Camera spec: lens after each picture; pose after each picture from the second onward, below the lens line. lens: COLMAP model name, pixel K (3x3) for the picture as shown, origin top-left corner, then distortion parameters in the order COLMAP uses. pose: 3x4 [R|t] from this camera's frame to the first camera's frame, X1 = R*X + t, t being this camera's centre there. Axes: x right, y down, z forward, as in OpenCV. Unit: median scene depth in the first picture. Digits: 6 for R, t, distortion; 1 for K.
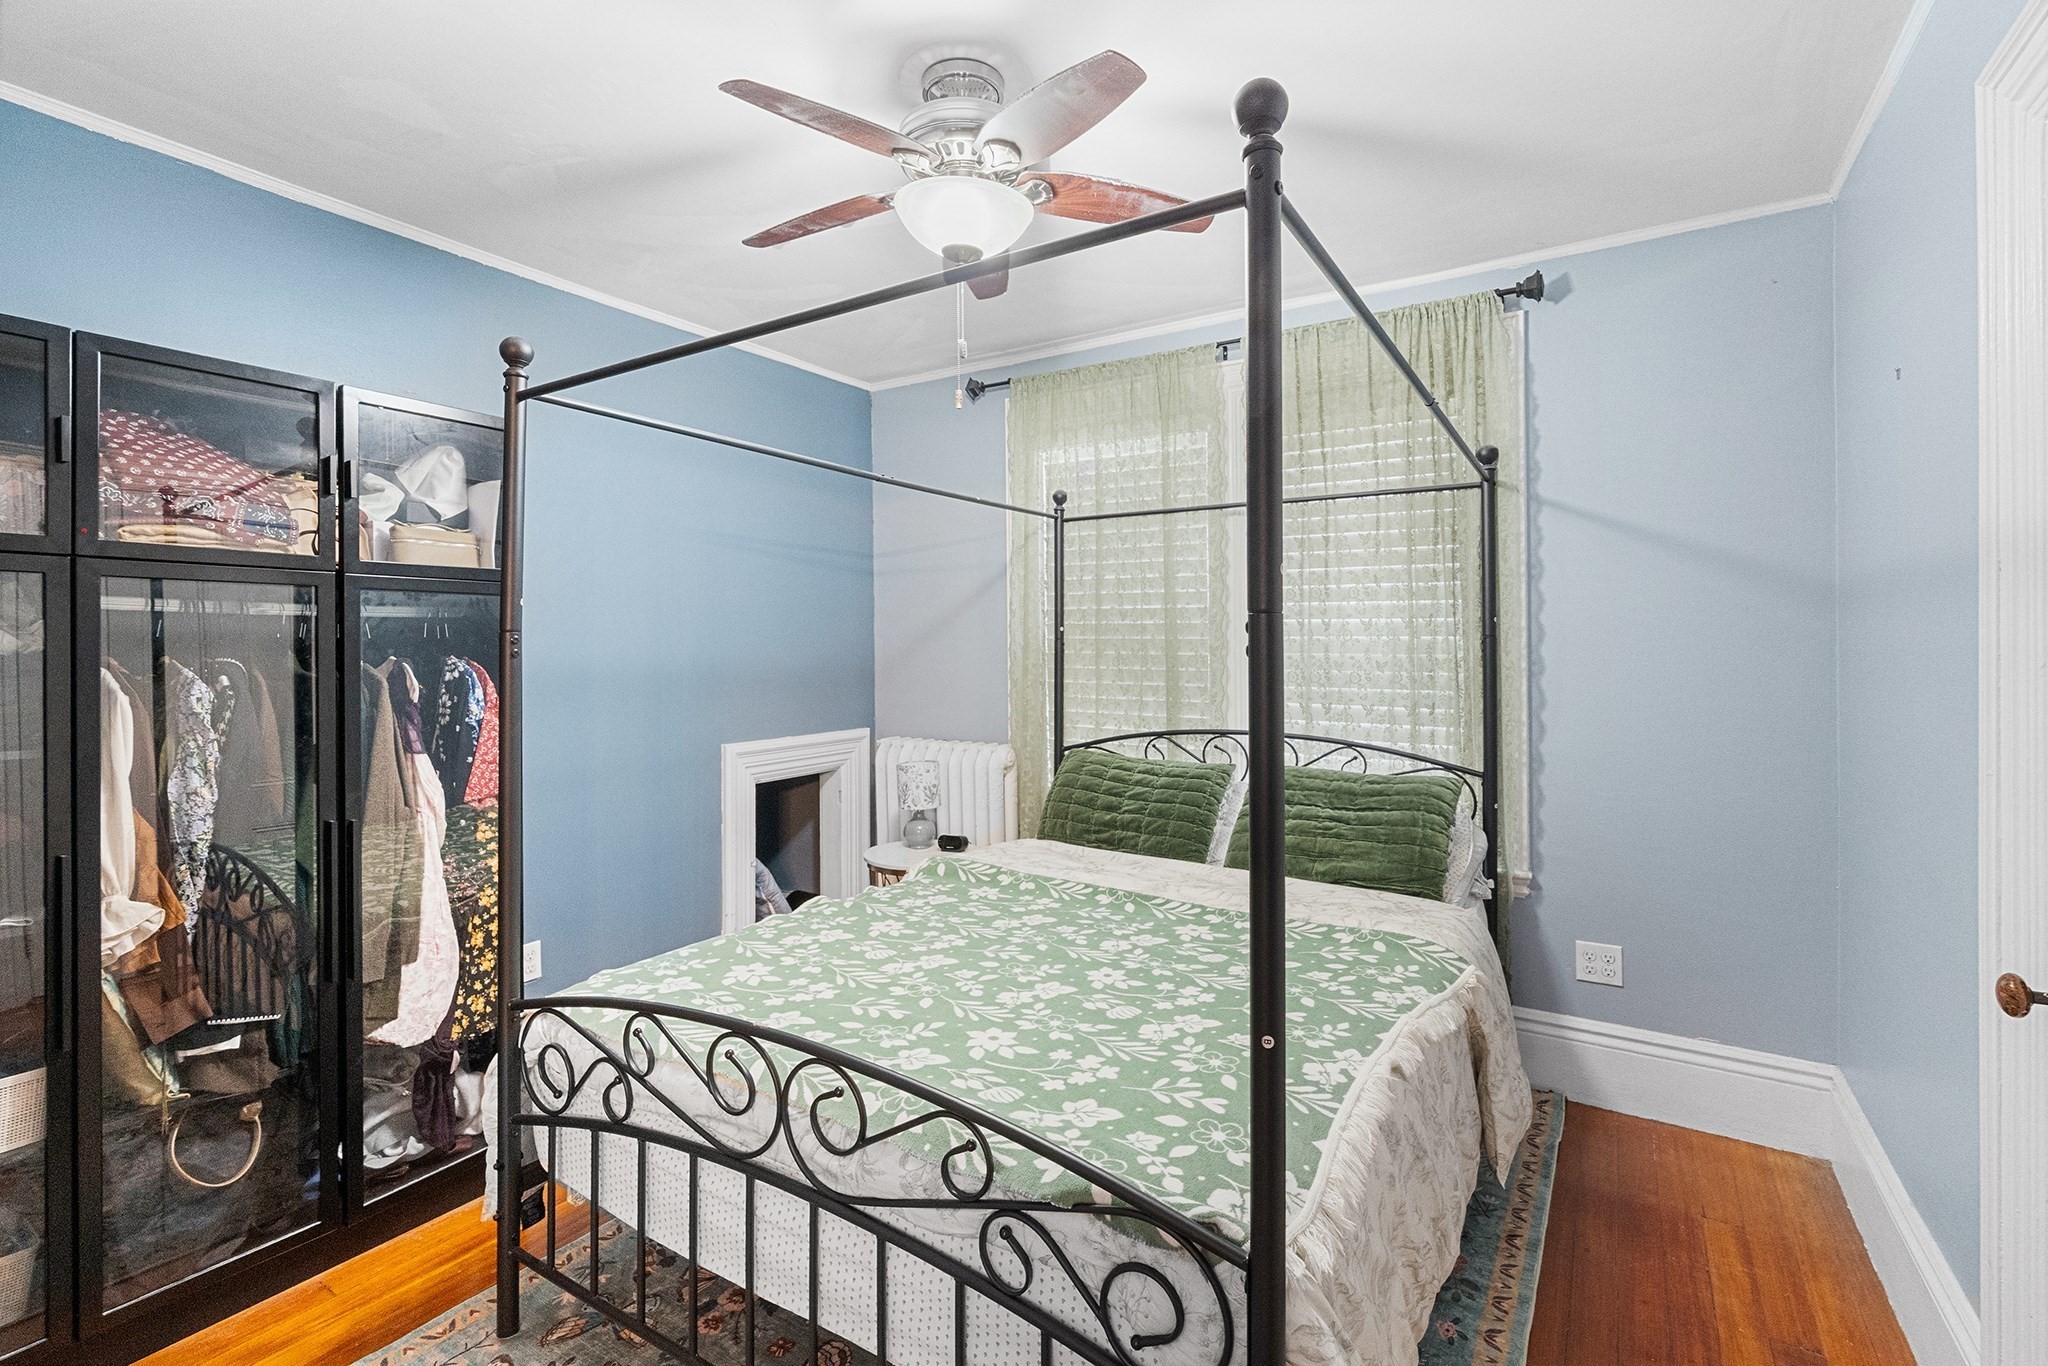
lens RADIAL K [[919.1, 0, 1035.8], [0, 919.1, 640.7], [0, 0, 1]] dist [-0.011727, 0.000115]
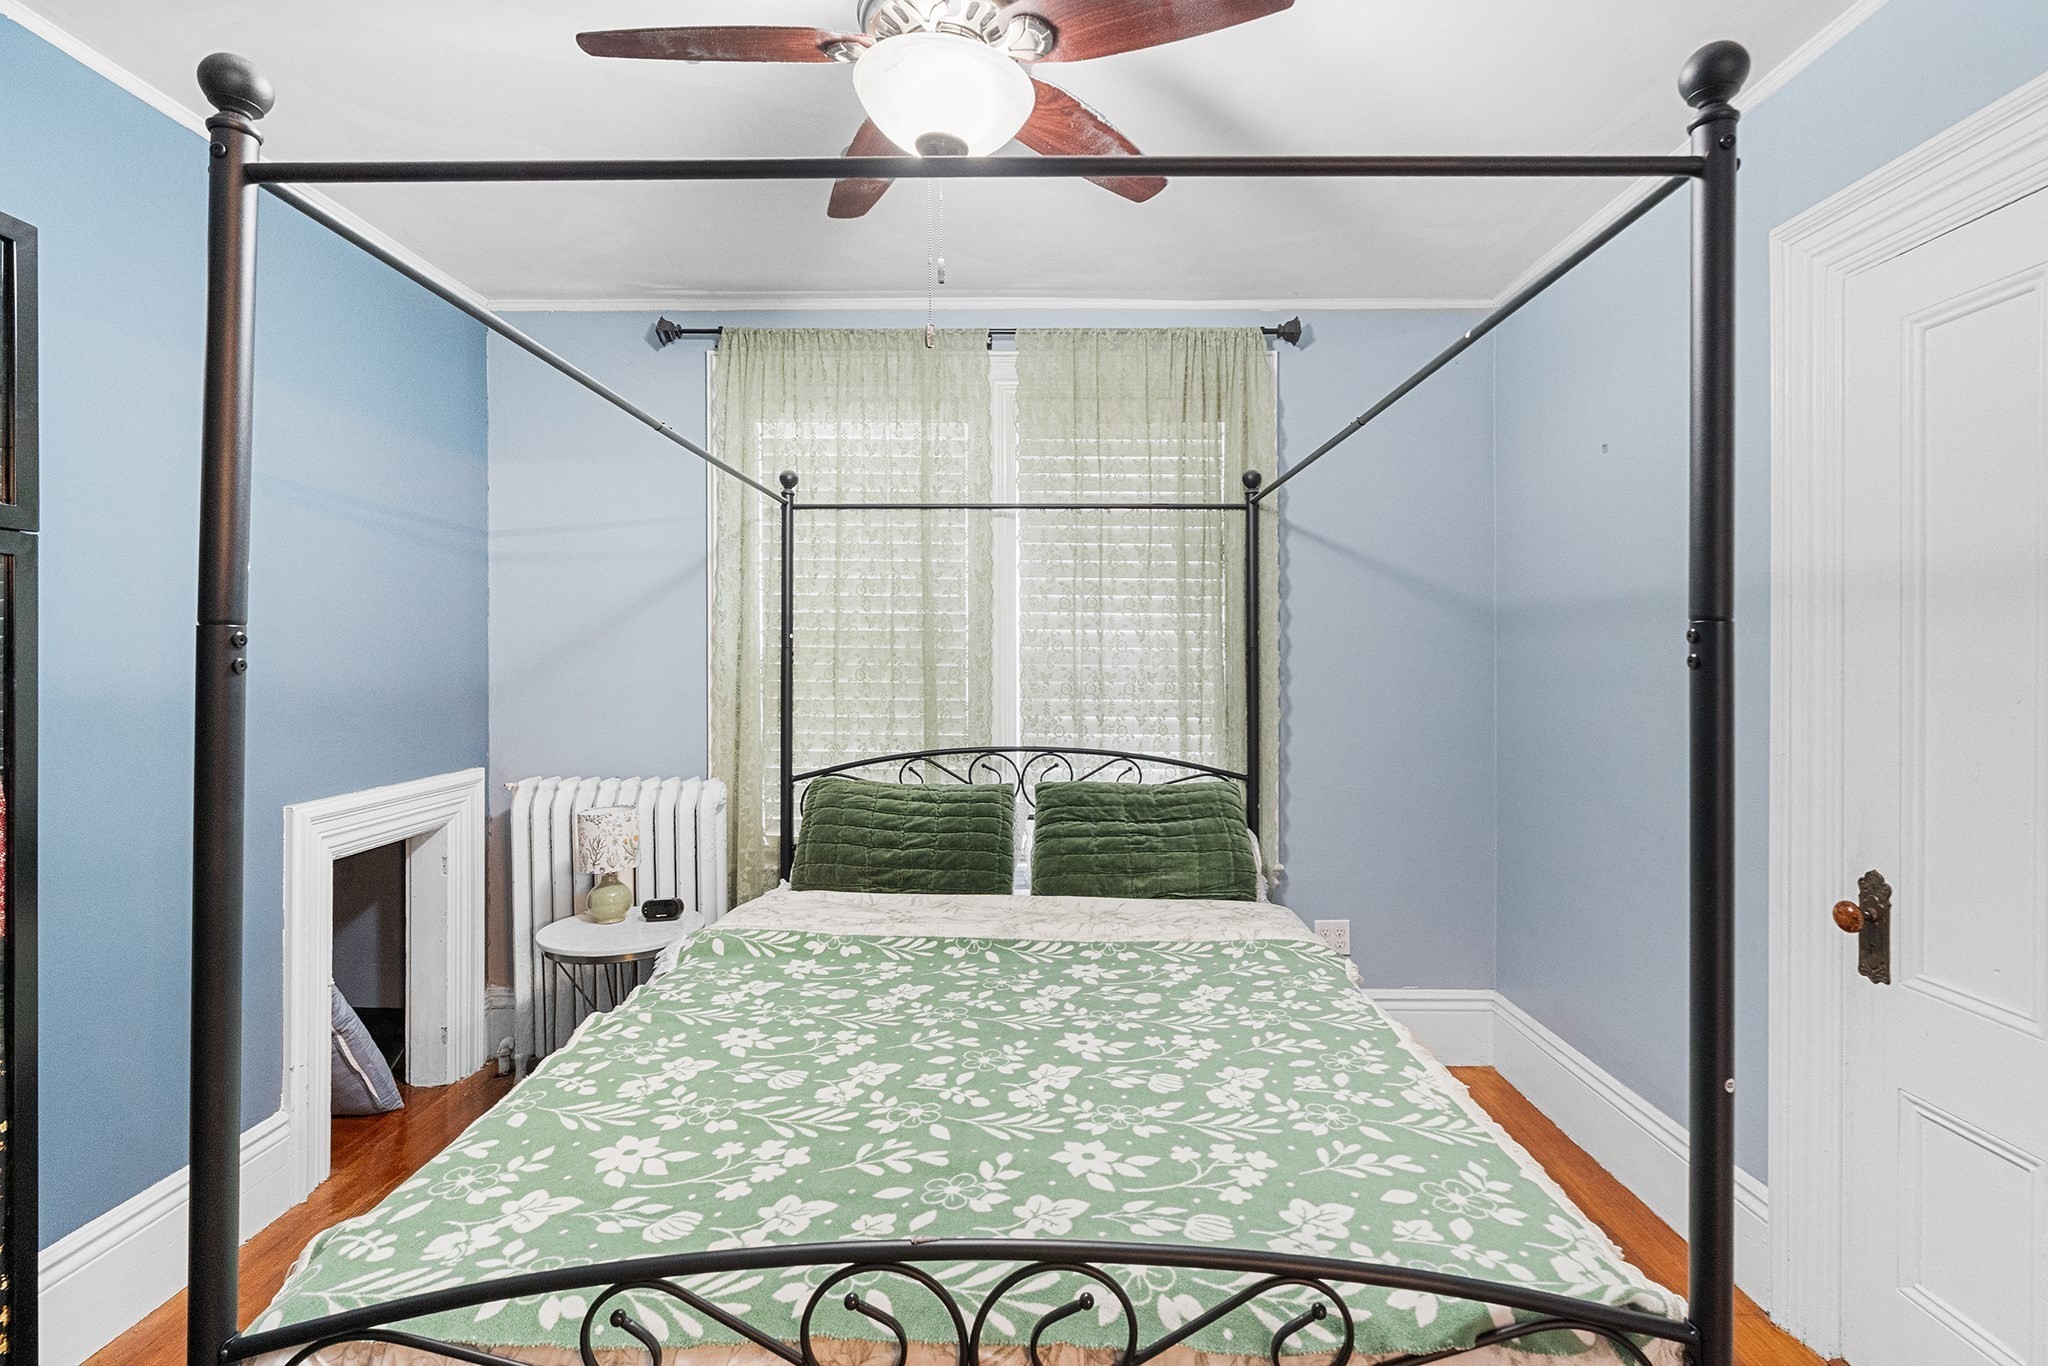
lens RADIAL K [[933.1, 0, 1032.2], [0, 933.1, 649.8], [0, 0, 1]] dist [-0.008053, 0.000321]
pose [[0.850494, 0.006771, 0.525941, -0.299281], [-0.005392, 0.999977, -0.004155, 0.002831], [-0.525957, 0.000698, 0.850511, 0.205822]]
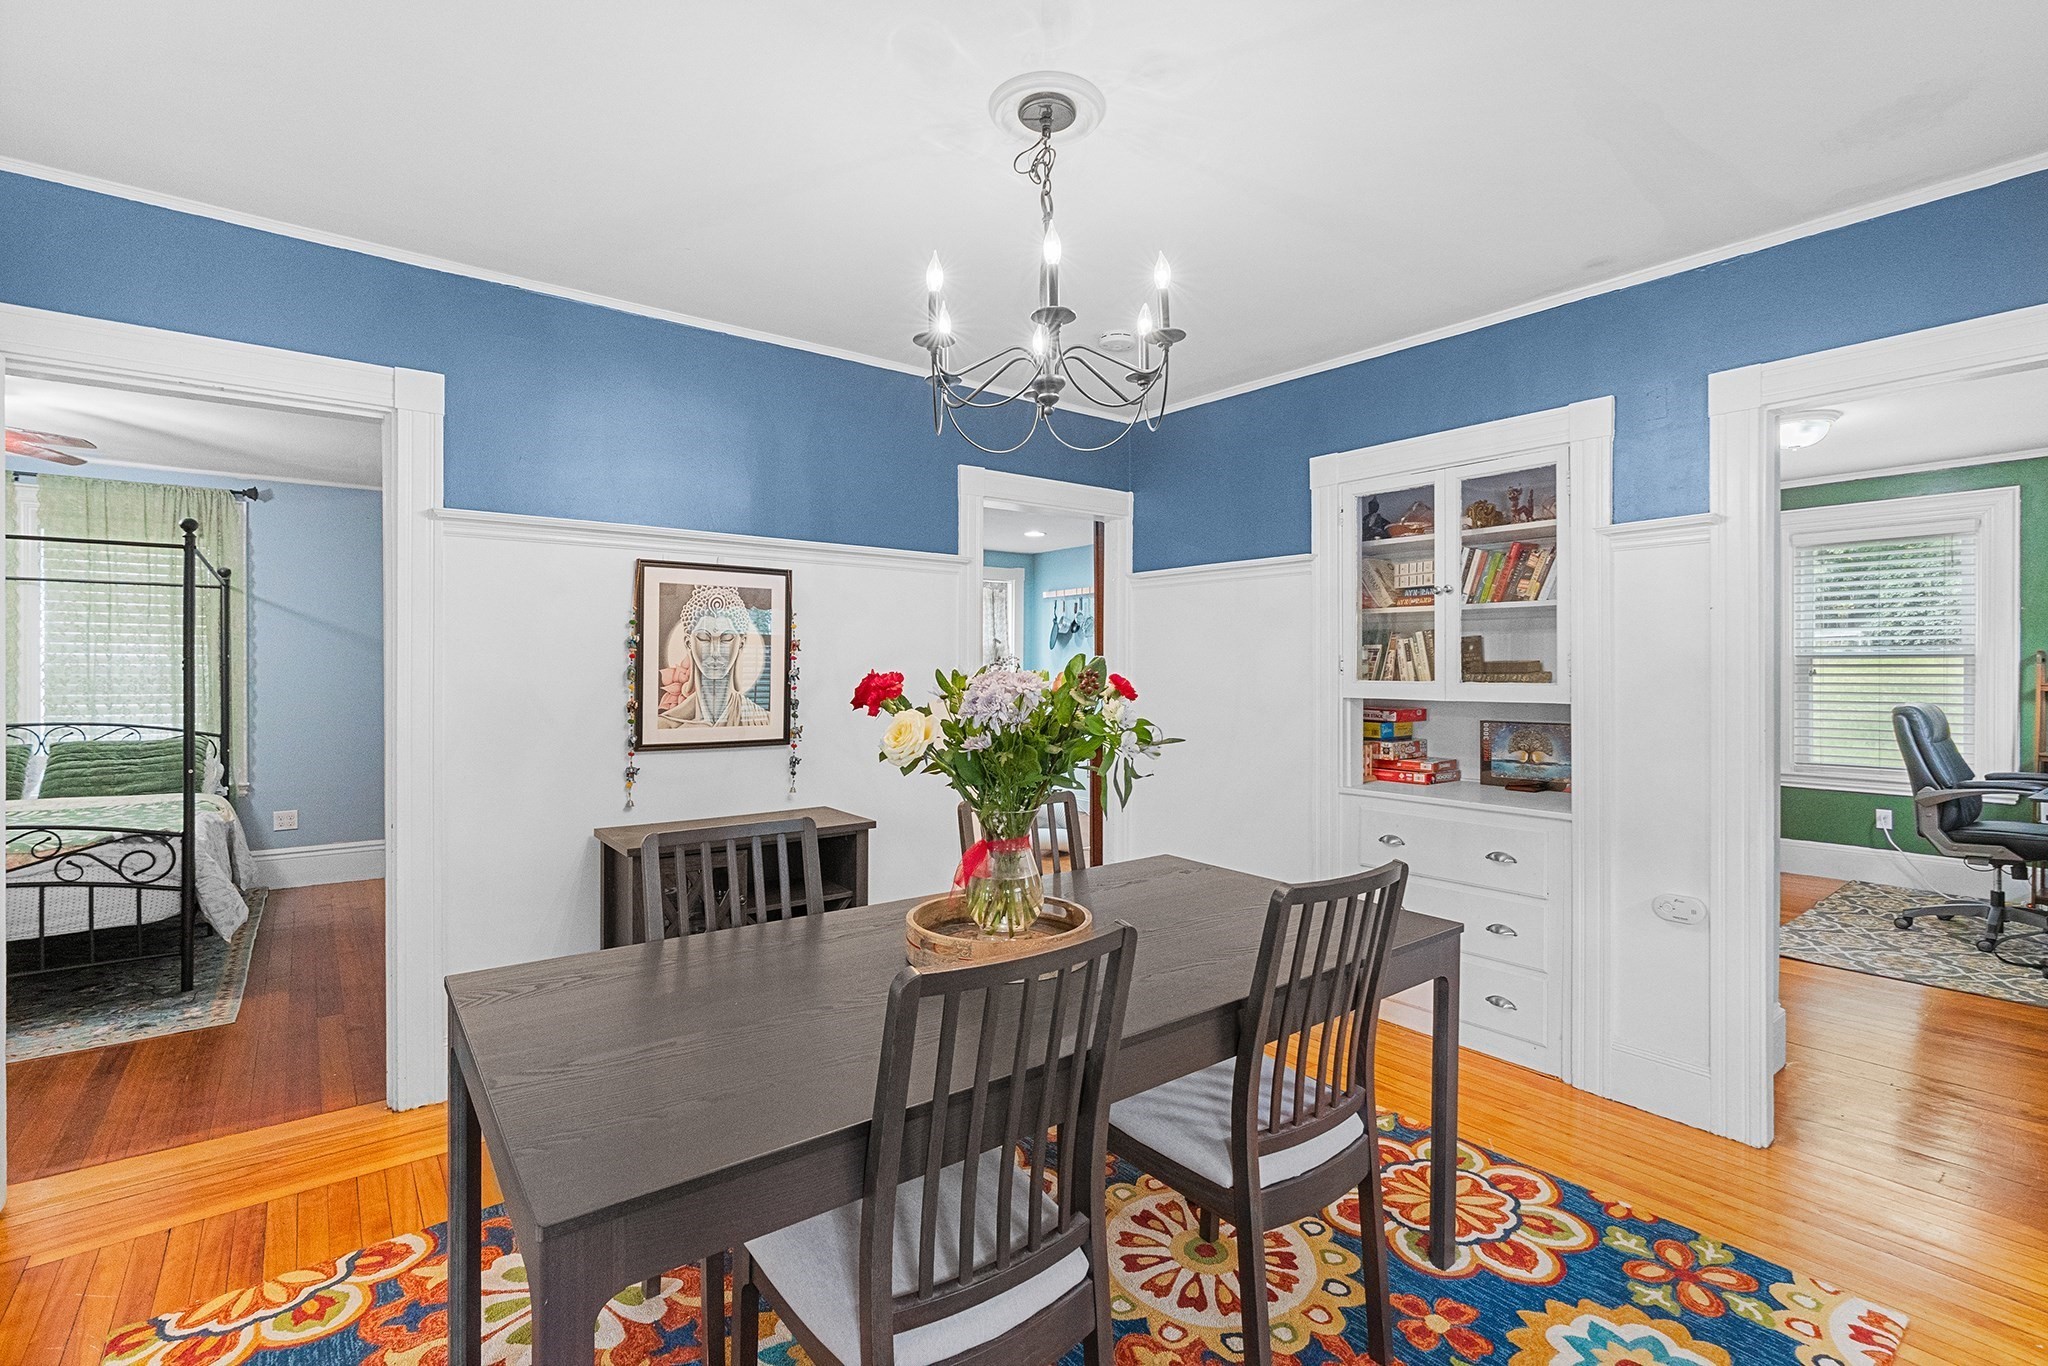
lens RADIAL K [[925.1, 0, 1036.3], [0, 925.1, 672.6], [0, 0, 1]] dist [-0.008150, 0.000969]
pose [[0.329761, 0.002571, 0.944061, -0.788295], [-0.005898, 0.999982, -0.000663, 0.003017], [-0.944046, -0.005350, 0.329770, -1.285457]]
